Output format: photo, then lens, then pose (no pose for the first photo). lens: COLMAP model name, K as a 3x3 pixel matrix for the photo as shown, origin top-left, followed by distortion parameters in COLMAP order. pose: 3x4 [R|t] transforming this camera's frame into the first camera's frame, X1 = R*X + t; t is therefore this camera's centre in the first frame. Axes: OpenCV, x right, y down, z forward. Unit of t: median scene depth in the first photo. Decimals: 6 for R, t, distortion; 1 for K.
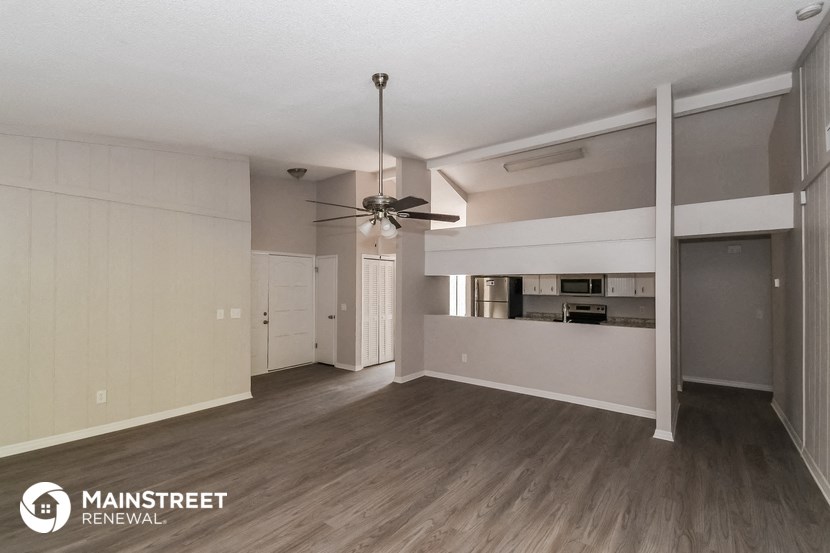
lens RADIAL K [[378.7, 0, 415.0], [0, 378.7, 276.5], [0, 0, 1]] dist [0.023292, -0.000059]
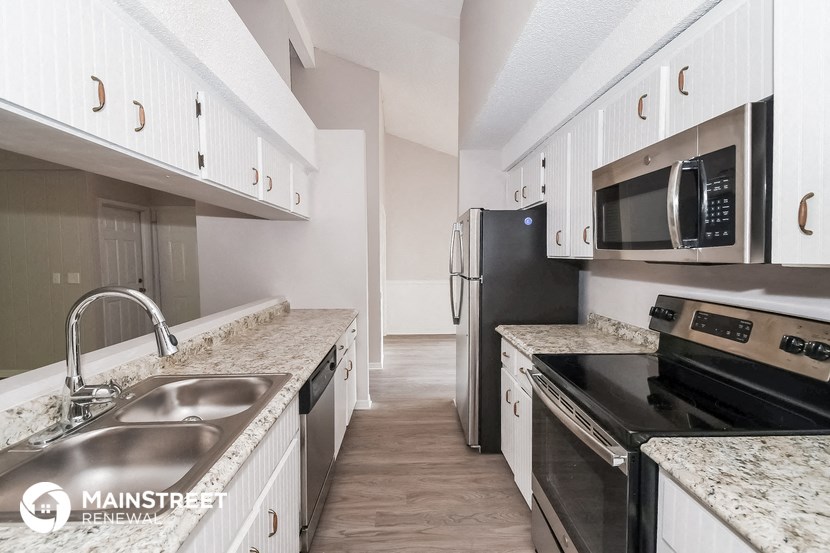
lens RADIAL K [[362.0, 0, 415.0], [0, 362.0, 276.5], [0, 0, 1]] dist [0.018222, -0.000073]
pose [[0.627912, 0.035909, -0.777456, 0.928550], [0.031136, 0.996976, 0.071195, 0.075289], [0.777661, -0.068911, 0.624895, 1.440579]]
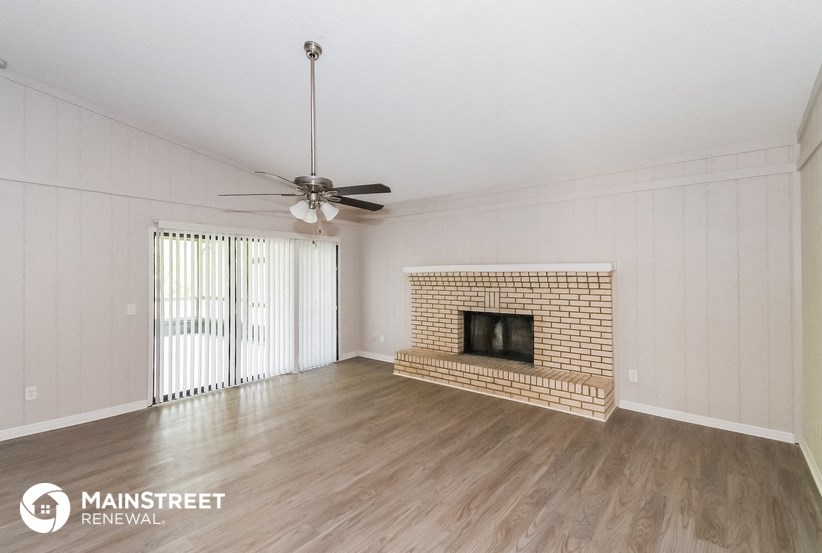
lens RADIAL K [[364.1, 0, 411.0], [0, 364.1, 276.5], [0, 0, 1]] dist [0.001279, 0.000112]
pose [[-0.999173, -0.000459, 0.040655, -0.298853], [-0.001743, 0.999500, -0.031568, 0.049624], [-0.040620, -0.031613, -0.998674, 1.532412]]
